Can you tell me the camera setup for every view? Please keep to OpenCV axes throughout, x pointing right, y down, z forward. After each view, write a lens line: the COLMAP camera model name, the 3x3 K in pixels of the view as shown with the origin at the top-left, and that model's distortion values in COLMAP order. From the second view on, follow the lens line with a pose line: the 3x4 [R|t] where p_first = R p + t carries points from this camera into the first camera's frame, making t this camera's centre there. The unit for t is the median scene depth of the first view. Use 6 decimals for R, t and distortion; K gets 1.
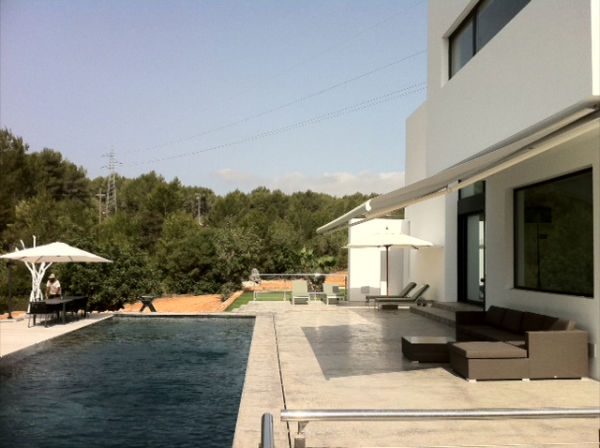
lens RADIAL K [[556.4, 0, 304.6], [0, 556.4, 225.3], [0, 0, 1]] dist [-0.009670, 0.000000]
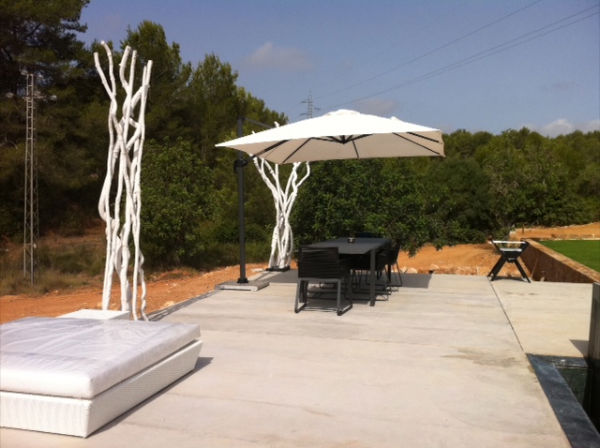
lens RADIAL K [[556.4, 0, 302.8], [0, 556.4, 225.8], [0, 0, 1]] dist [-0.009670, 0.000000]
pose [[0.943178, 0.006984, -0.332215, -0.150927], [0.022896, 0.996037, 0.085945, 0.037287], [0.331498, -0.088668, 0.939280, 0.266423]]
